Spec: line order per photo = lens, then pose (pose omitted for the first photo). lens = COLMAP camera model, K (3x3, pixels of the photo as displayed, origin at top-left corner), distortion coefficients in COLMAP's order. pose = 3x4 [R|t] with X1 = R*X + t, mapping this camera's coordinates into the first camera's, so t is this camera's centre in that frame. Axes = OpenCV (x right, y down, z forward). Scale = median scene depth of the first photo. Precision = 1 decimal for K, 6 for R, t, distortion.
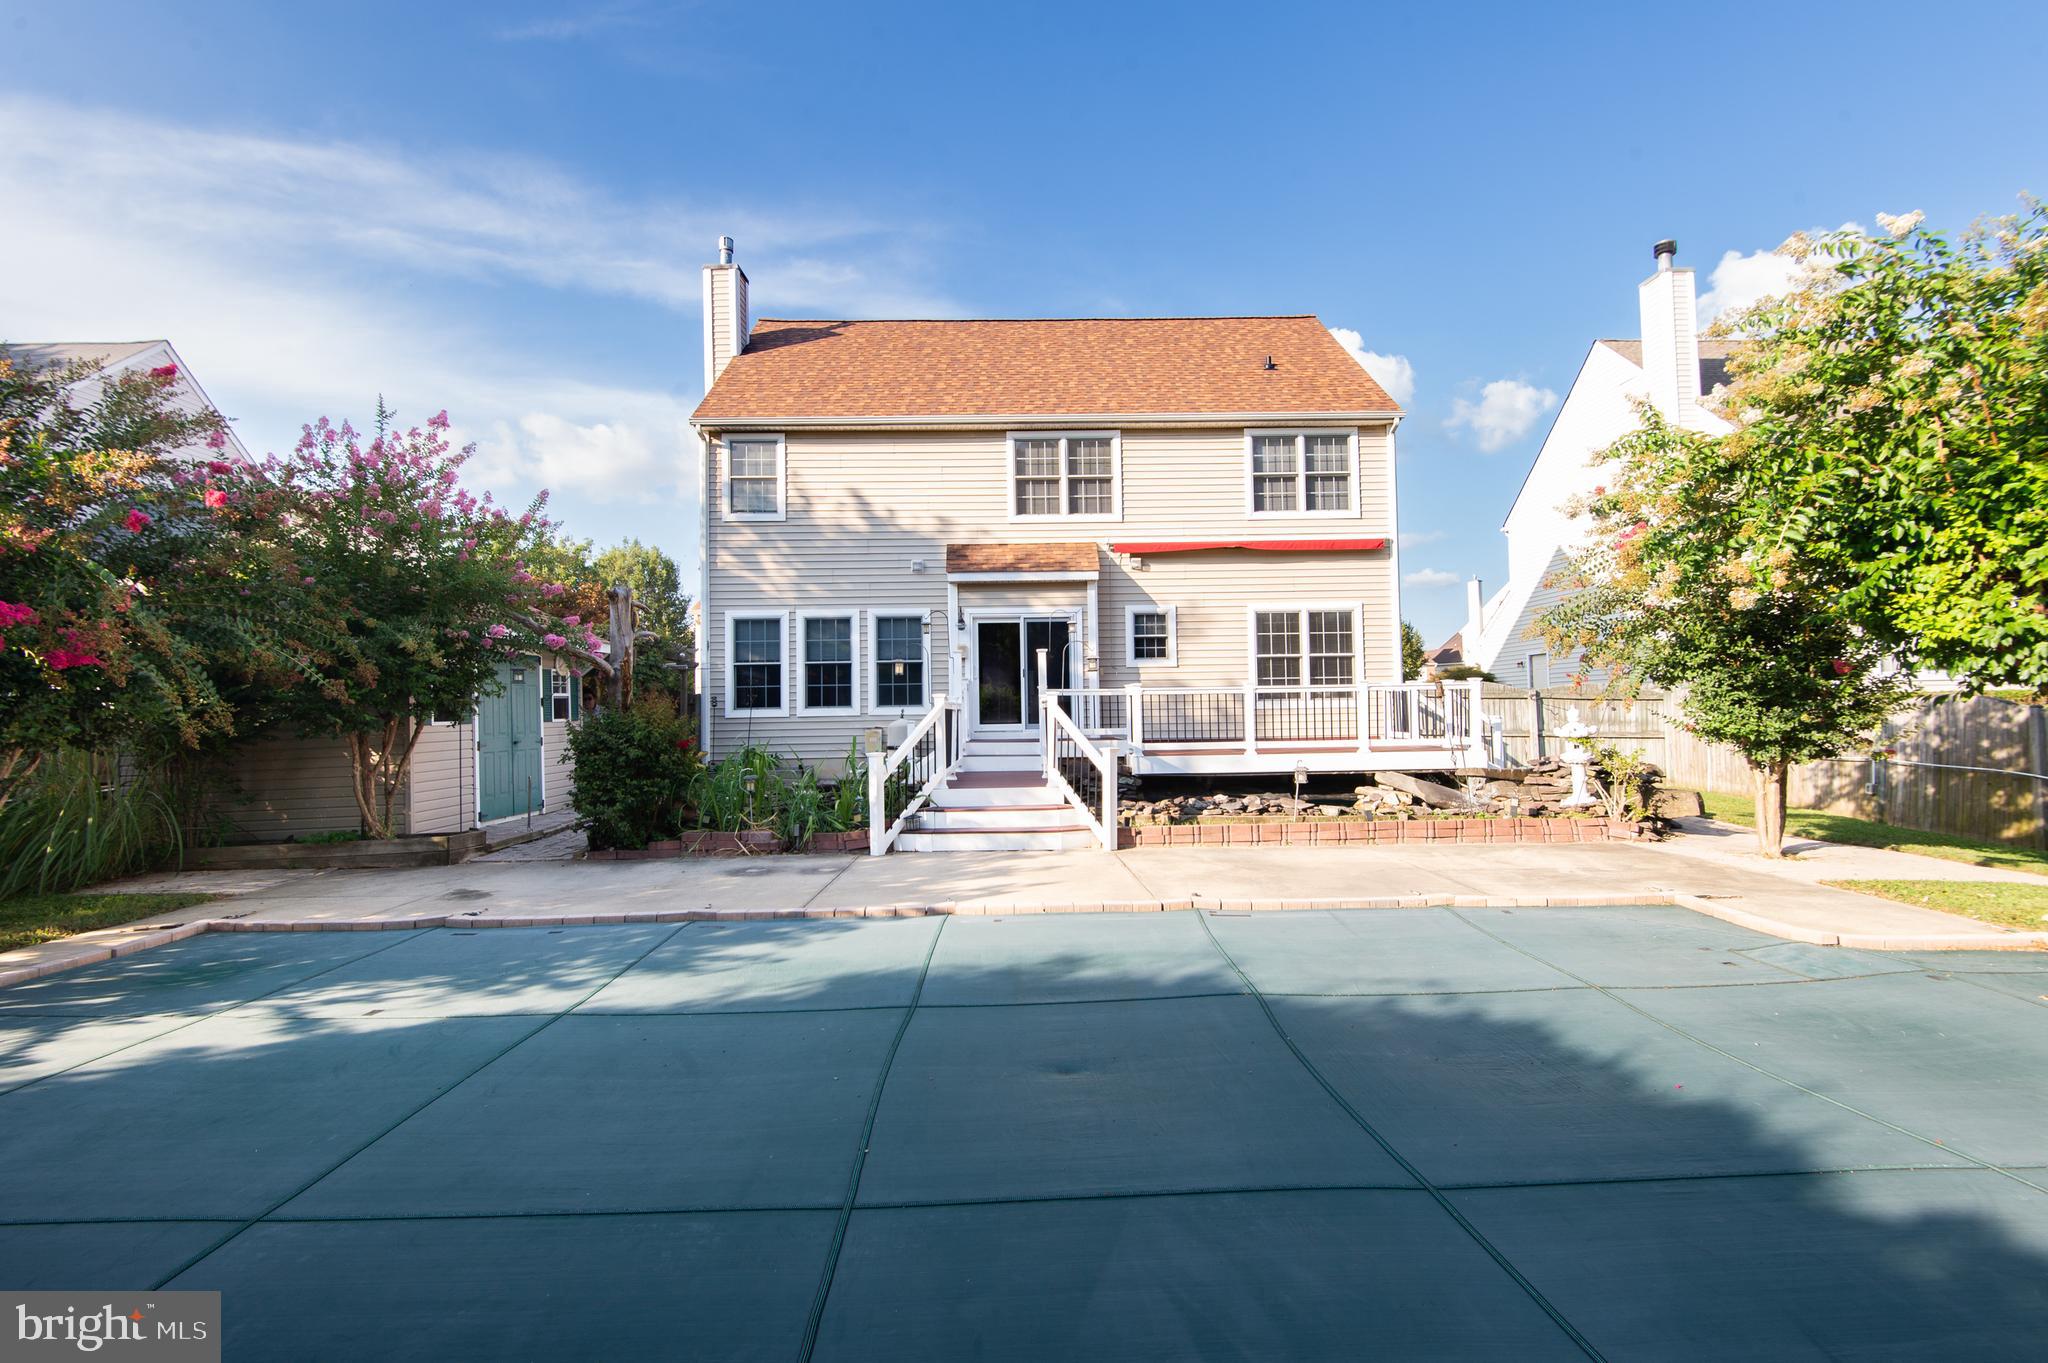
lens RADIAL K [[909.4, 0, 1024.0], [0, 909.4, 681.5], [0, 0, 1]] dist [-0.000439, -0.000018]
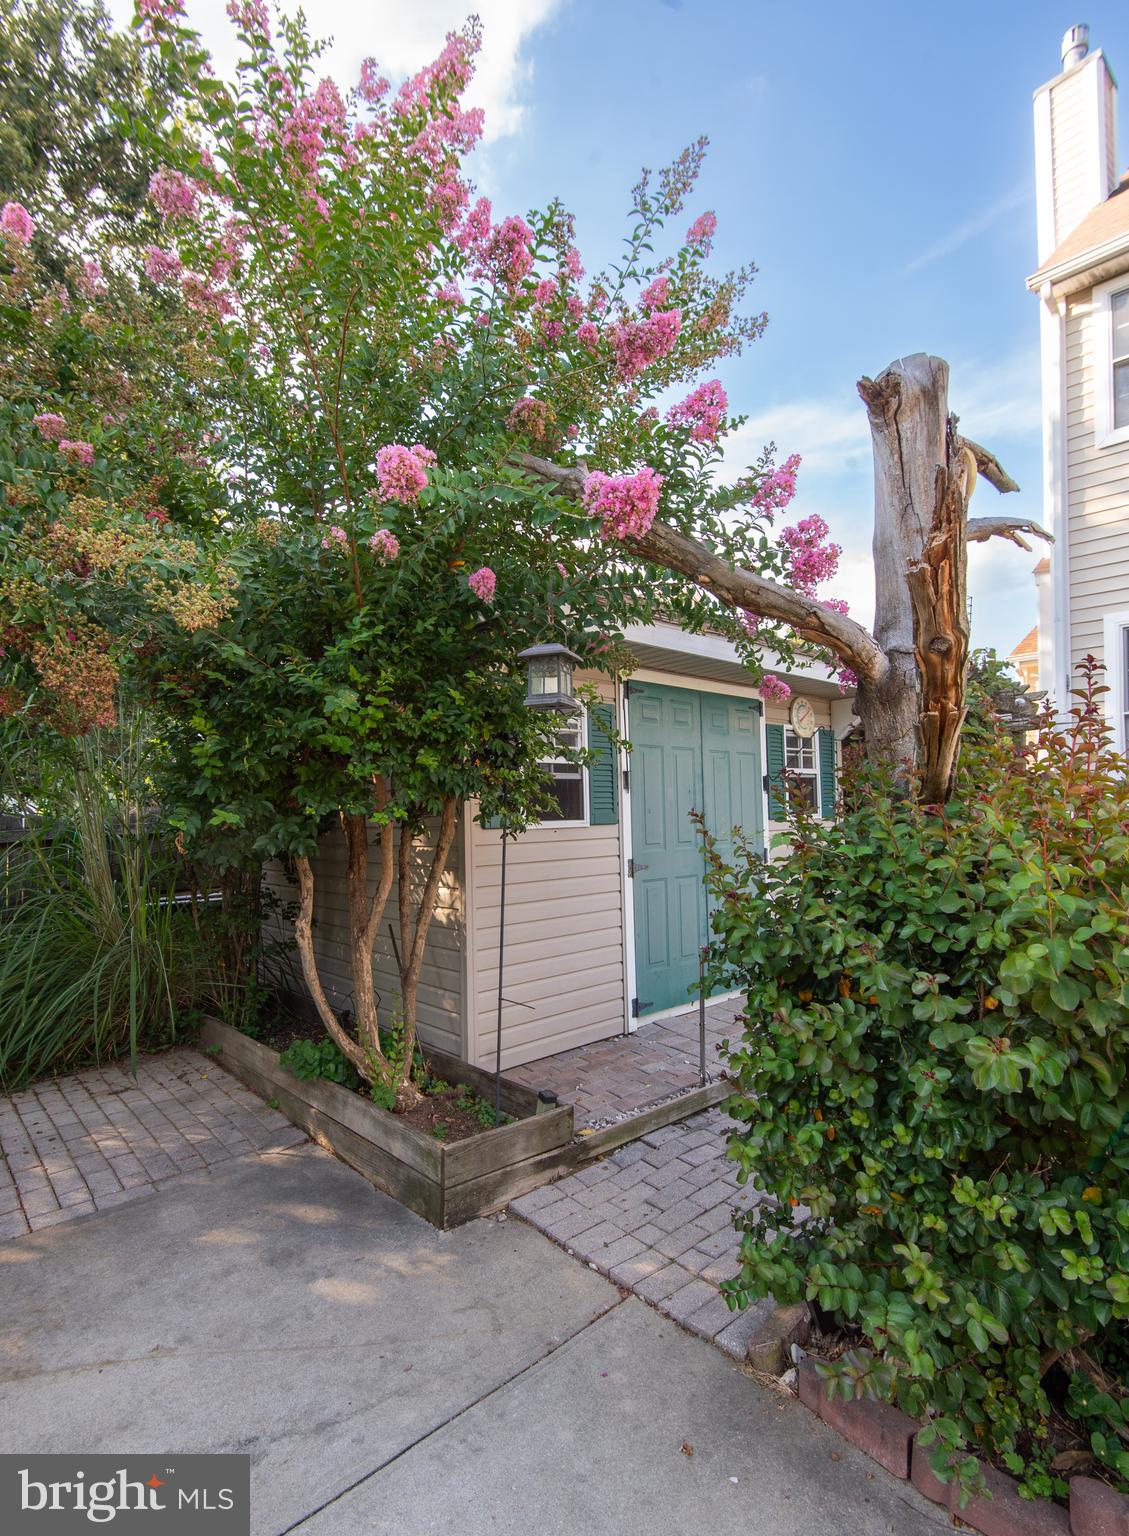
lens RADIAL K [[754.6, 0, 564.5], [0, 754.6, 768.0], [0, 0, 1]] dist [0.027981, -0.000183]
pose [[0.666253, -0.018762, -0.745490, -0.212071], [0.015449, 0.999816, -0.011356, 0.013011], [0.745566, -0.003951, 0.666421, 0.475986]]
